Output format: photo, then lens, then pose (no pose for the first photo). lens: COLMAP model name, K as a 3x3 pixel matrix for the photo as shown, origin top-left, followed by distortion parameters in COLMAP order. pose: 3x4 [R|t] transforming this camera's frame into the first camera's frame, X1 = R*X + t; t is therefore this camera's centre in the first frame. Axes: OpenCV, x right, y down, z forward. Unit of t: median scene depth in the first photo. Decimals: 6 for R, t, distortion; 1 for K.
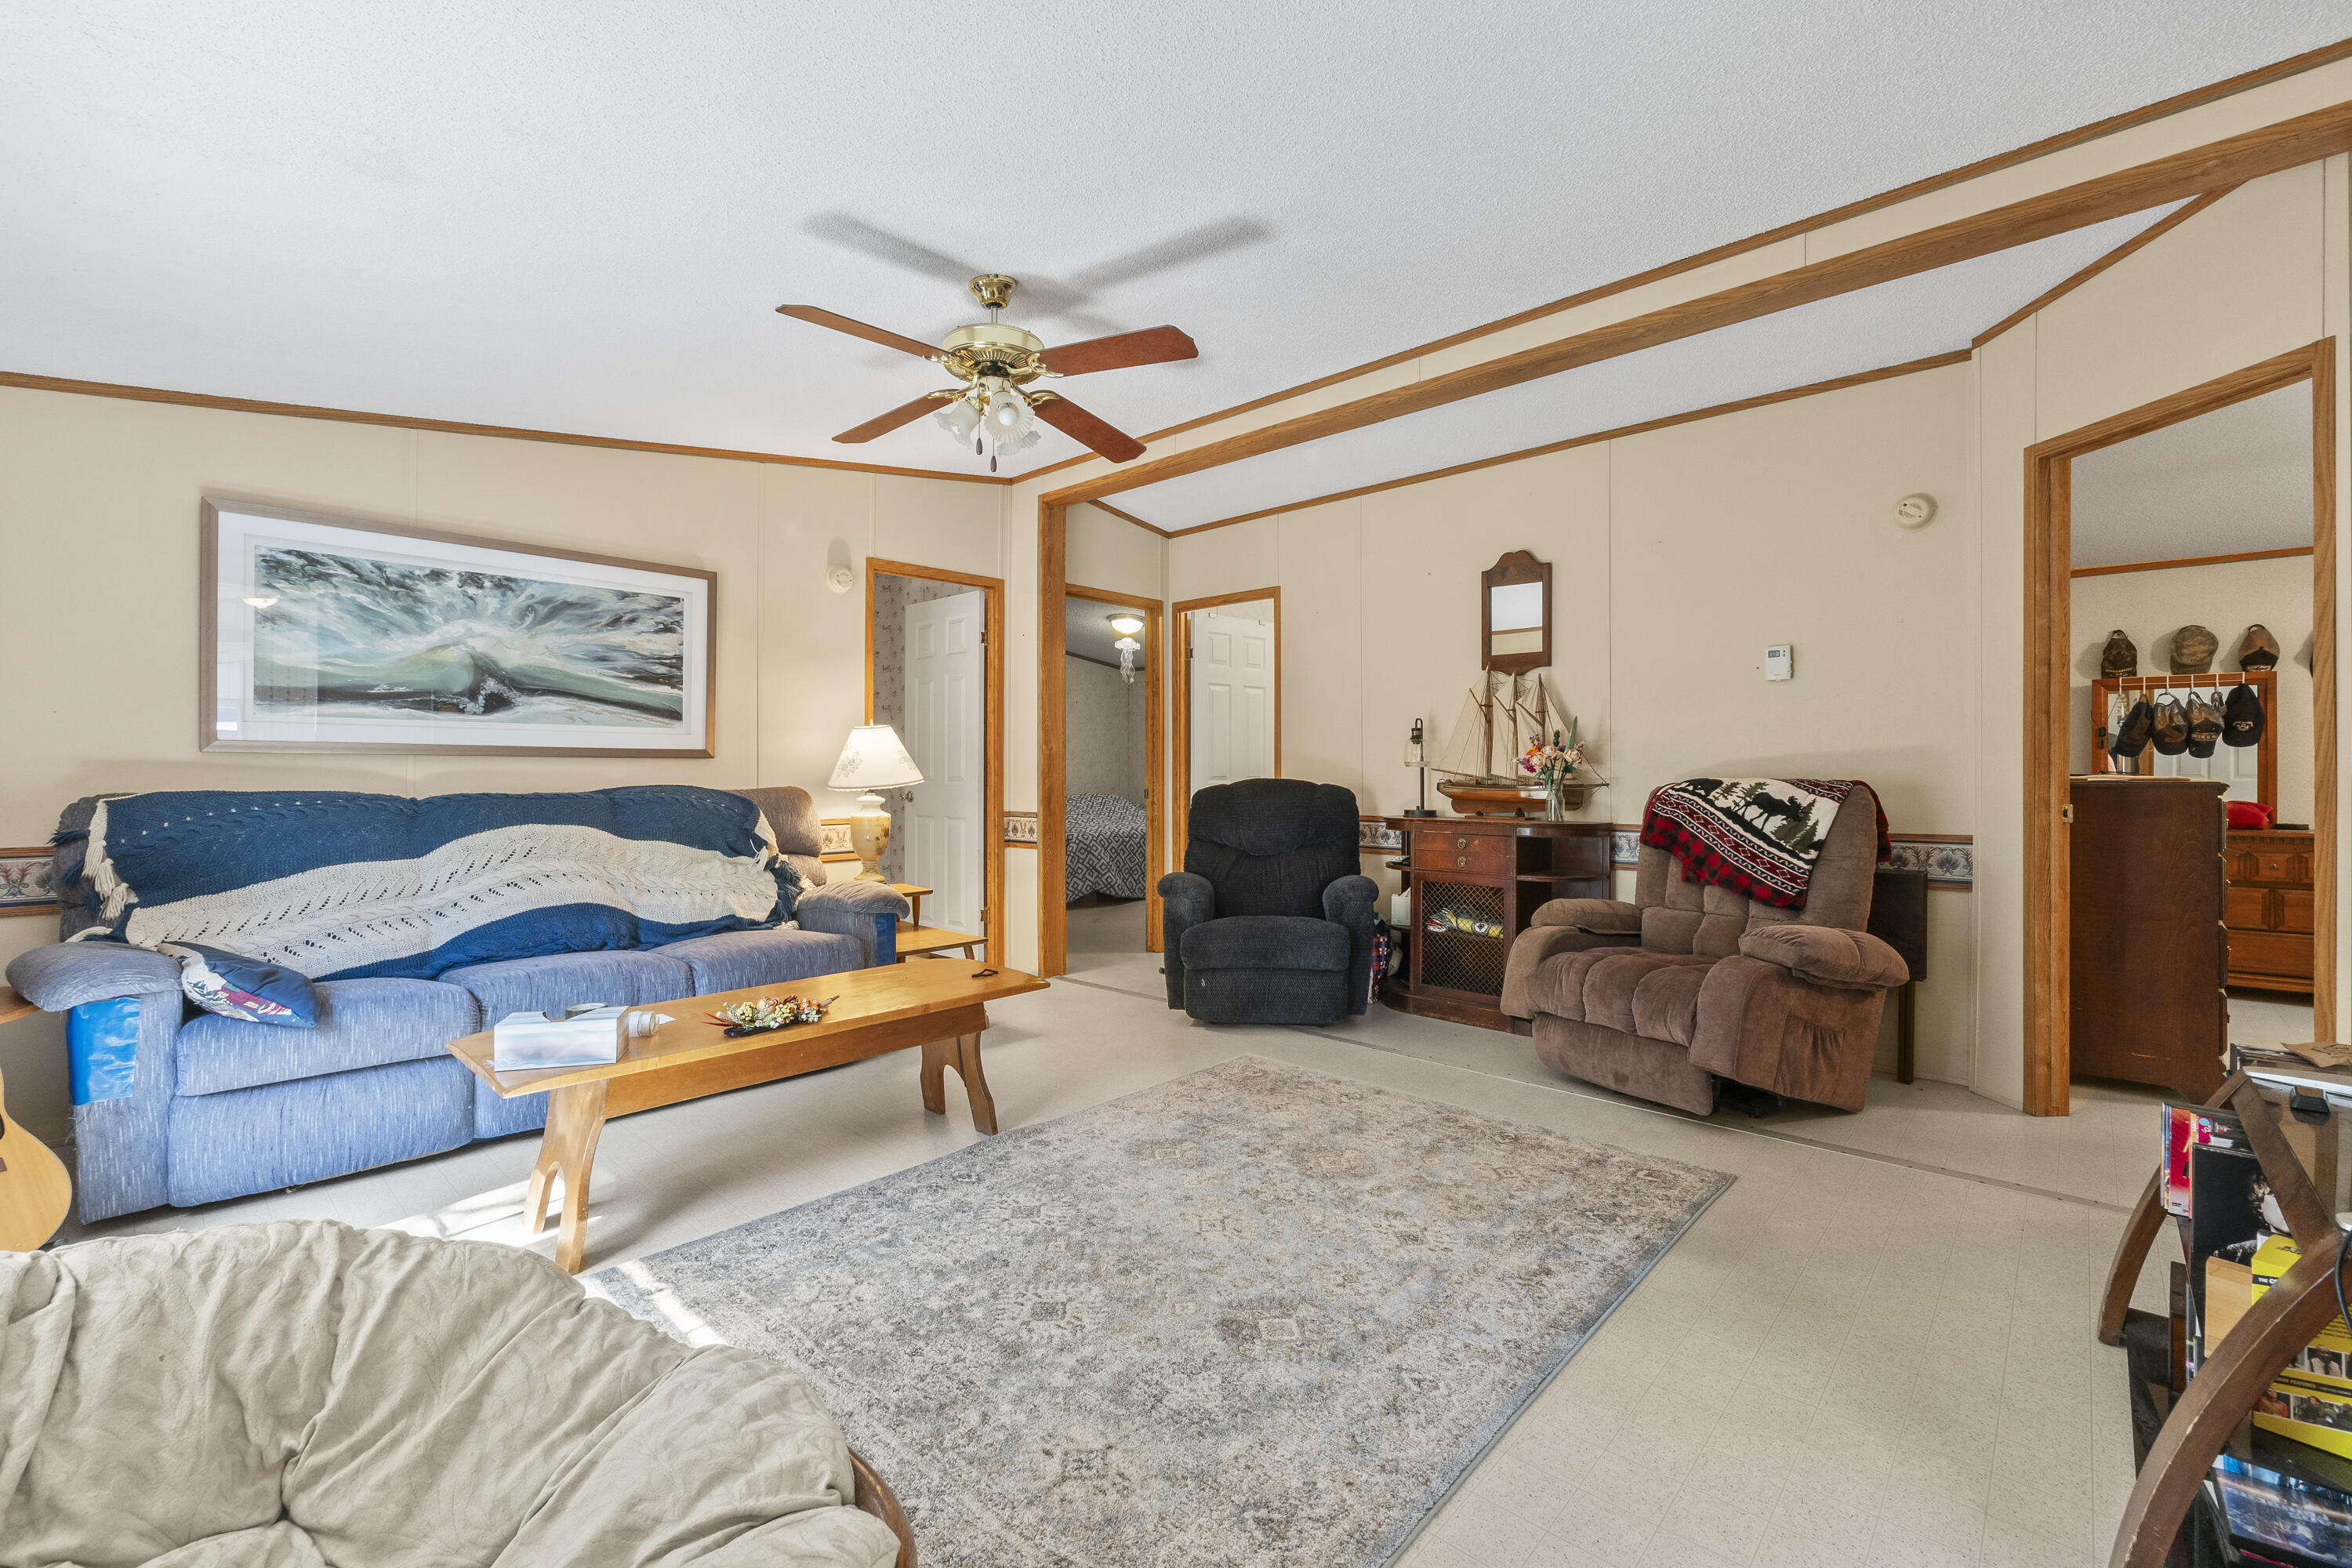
lens RADIAL K [[993.4, 0, 1178.2], [0, 993.4, 775.5], [0, 0, 1]] dist [-0.004374, -0.000395]
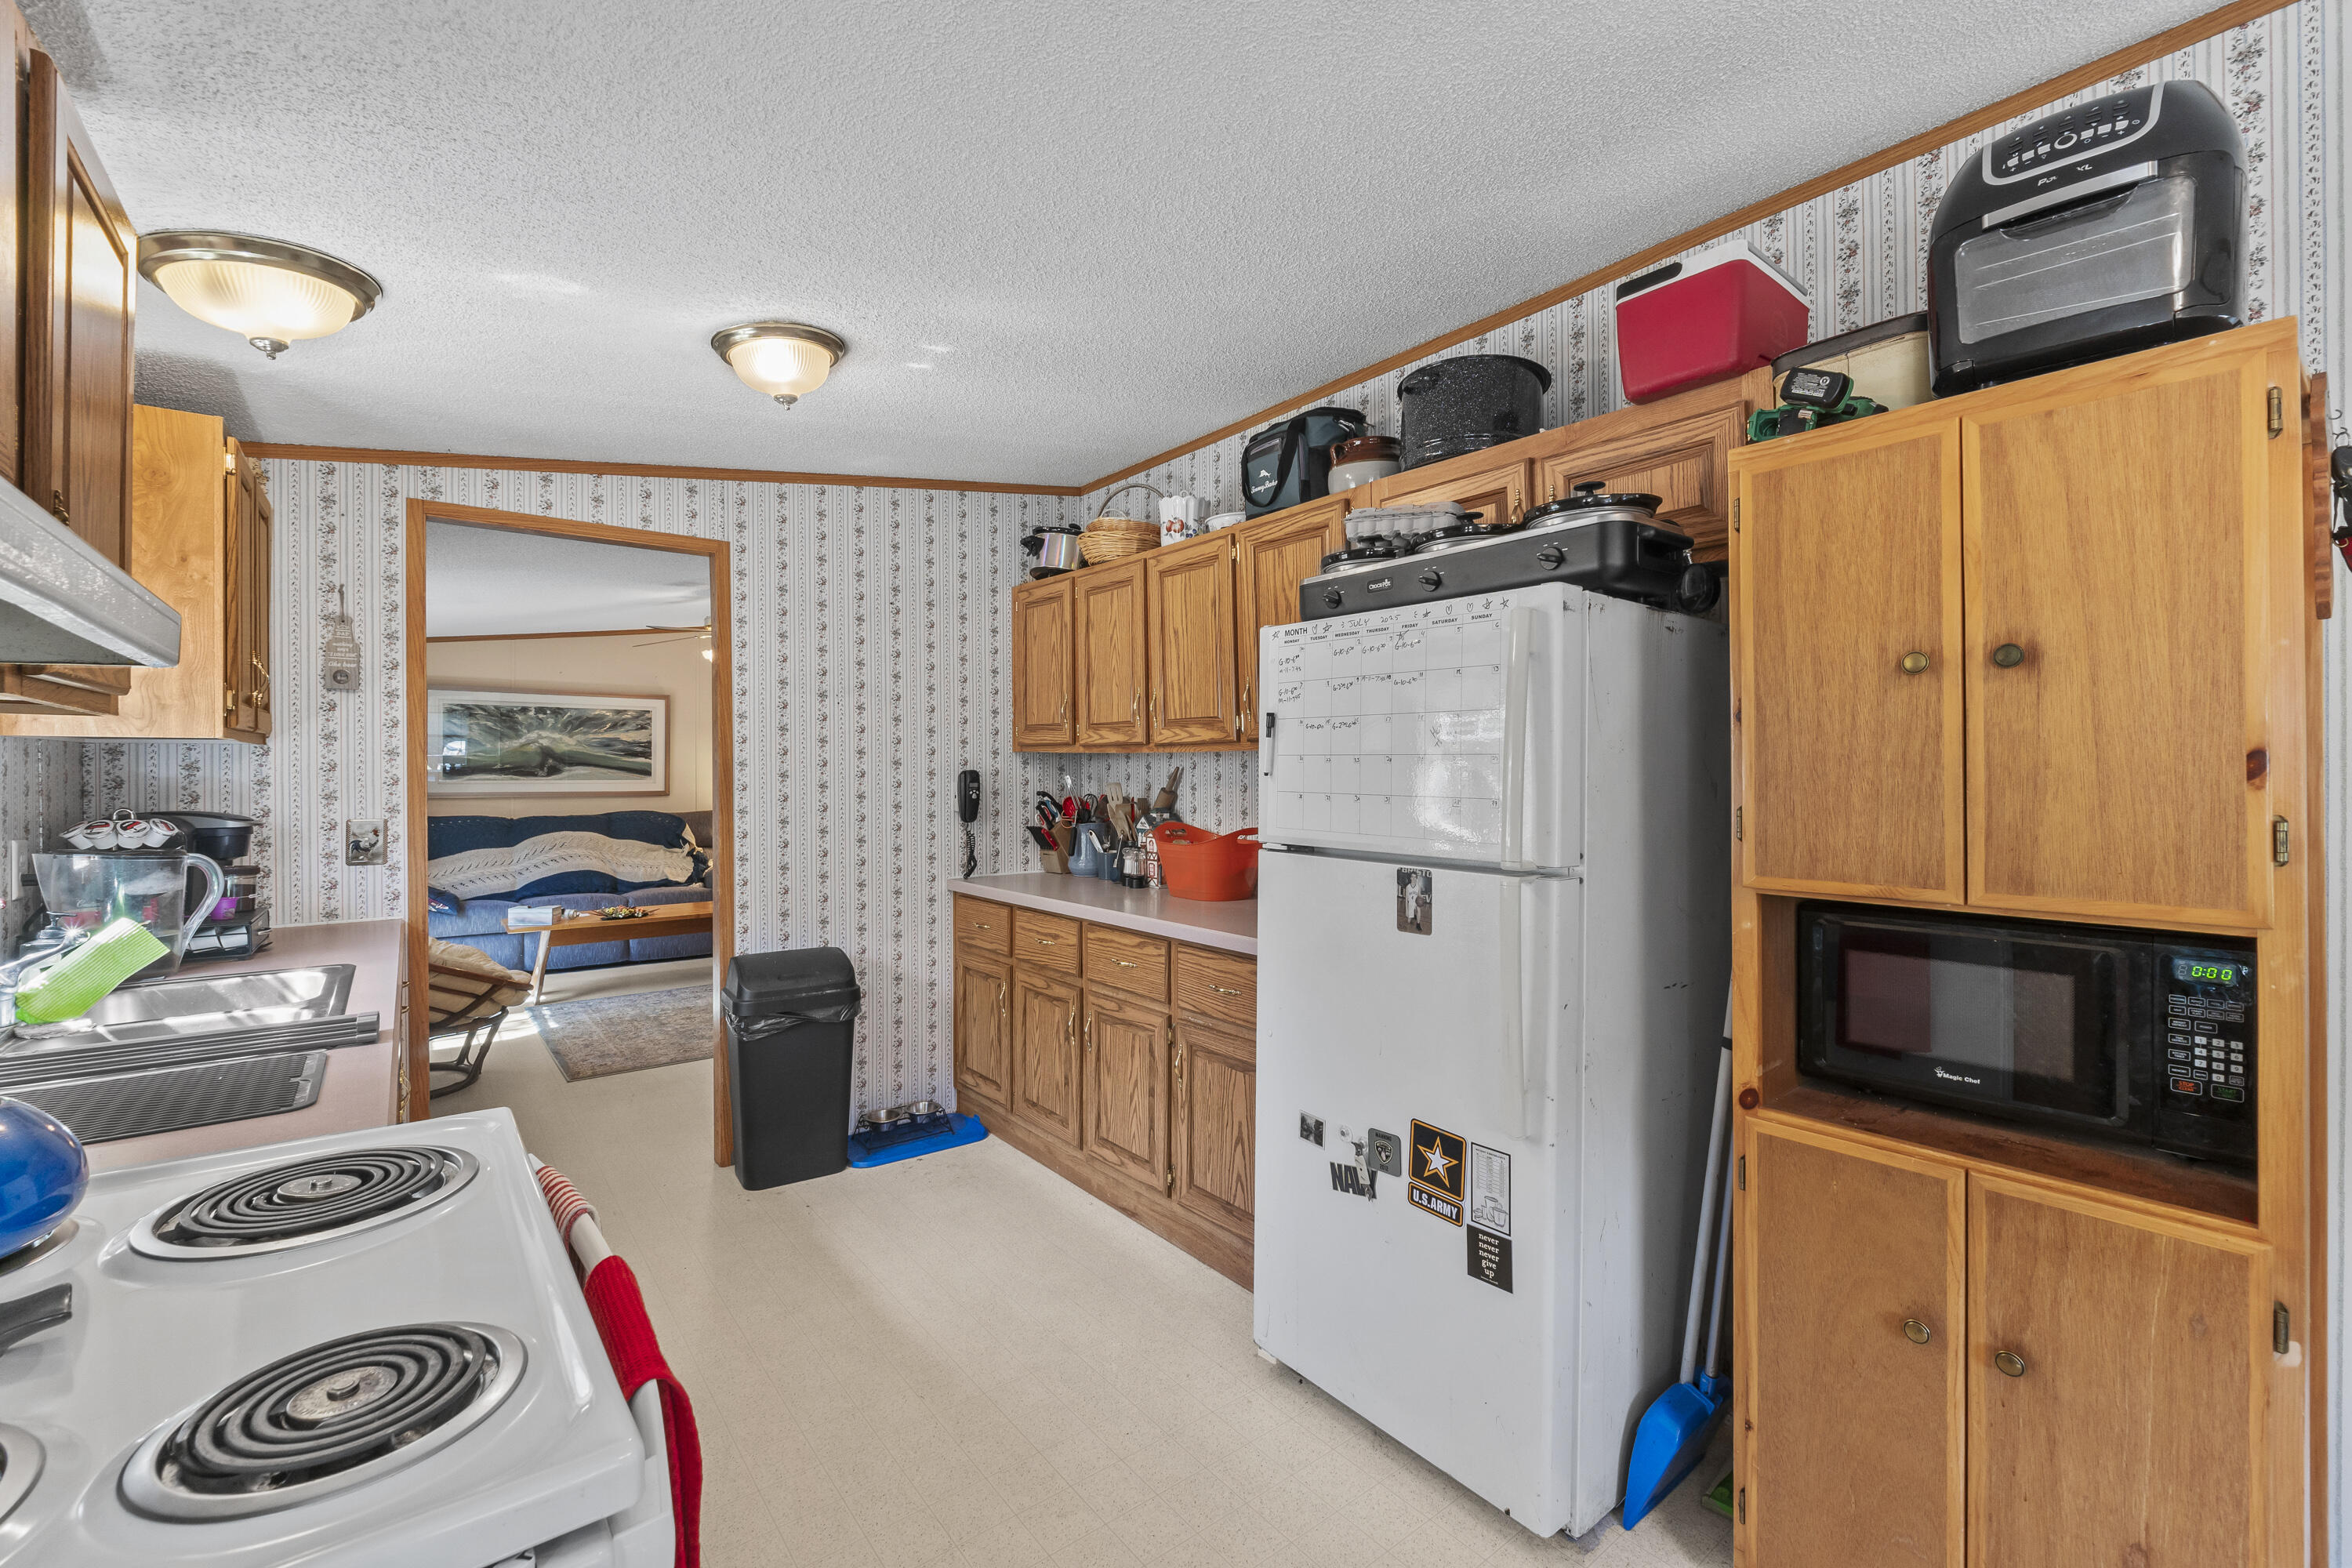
lens RADIAL K [[993.4, 0, 1174.4], [0, 993.4, 778.0], [0, 0, 1]] dist [-0.004374, -0.000395]
pose [[0.986778, -0.000887, -0.162077, 0.895394], [0.000995, 0.999999, 0.000584, -0.058717], [0.162077, -0.000738, 0.986778, -0.793094]]
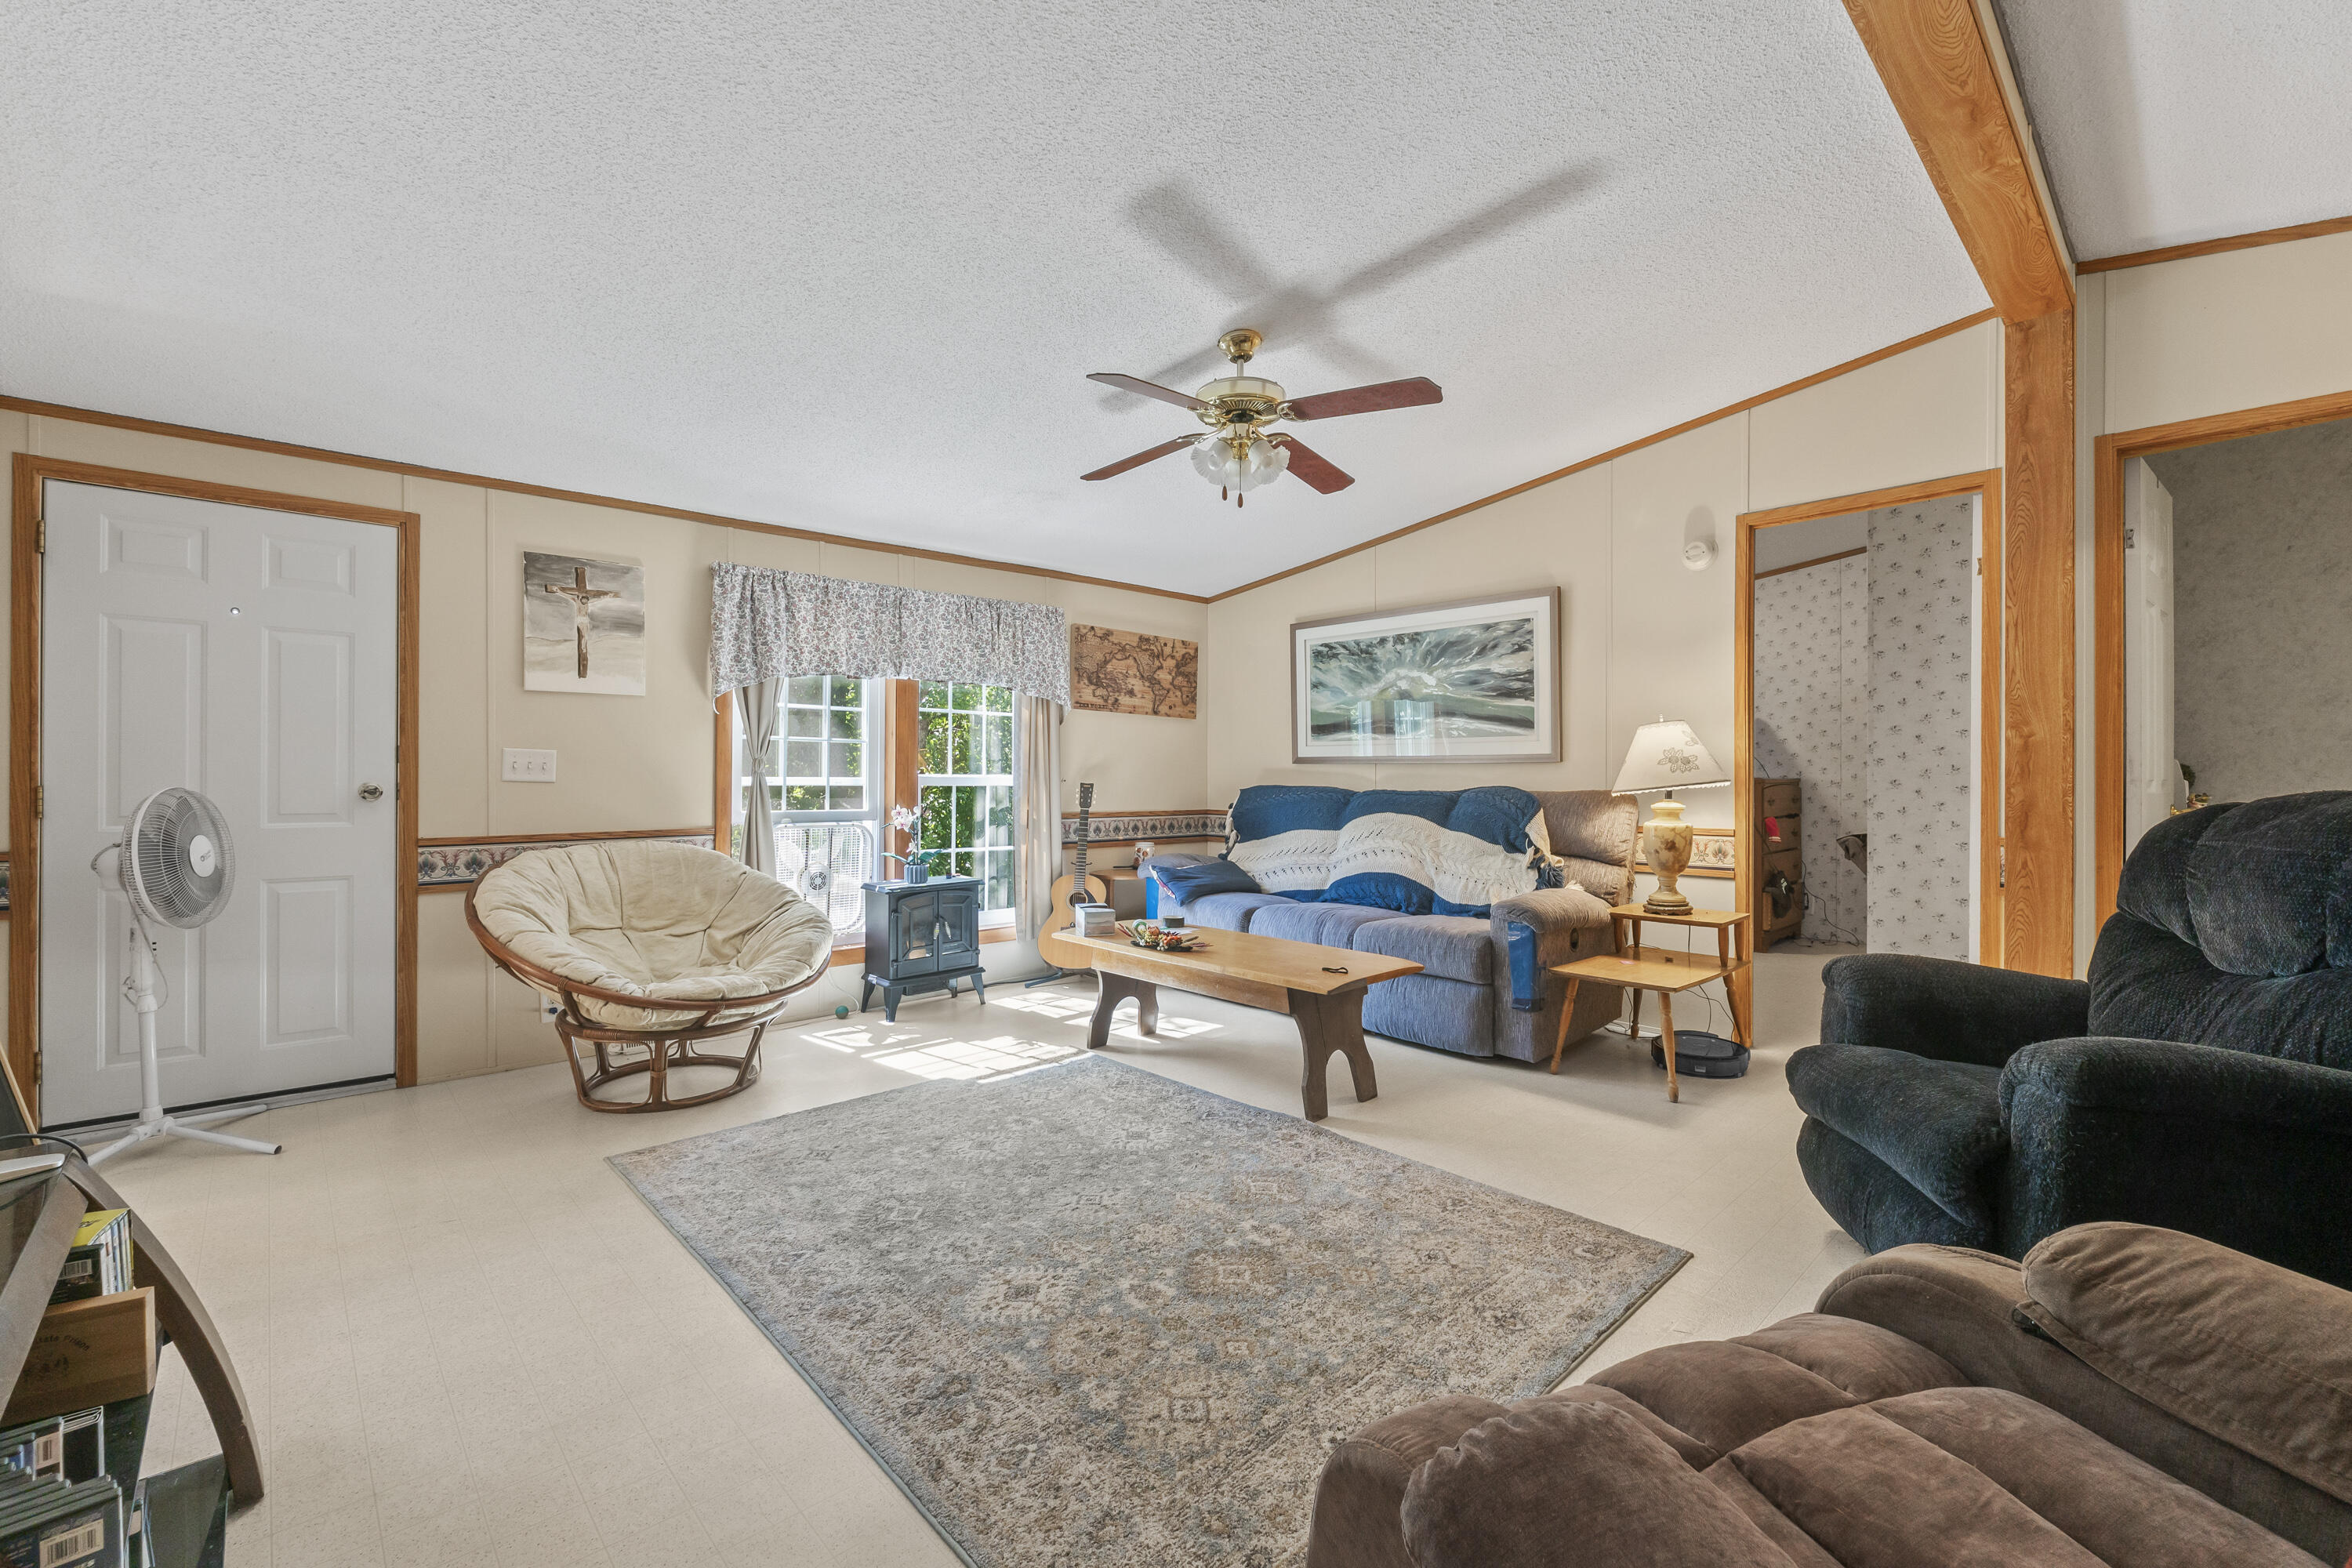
lens RADIAL K [[993.4, 0, 1171.9], [0, 993.4, 785.3], [0, 0, 1]] dist [-0.004374, -0.000395]
pose [[-0.083255, 0.011300, -0.996464, 0.732053], [-0.003277, 0.999927, 0.011613, -0.004127], [0.996523, 0.004232, -0.083212, 0.791492]]
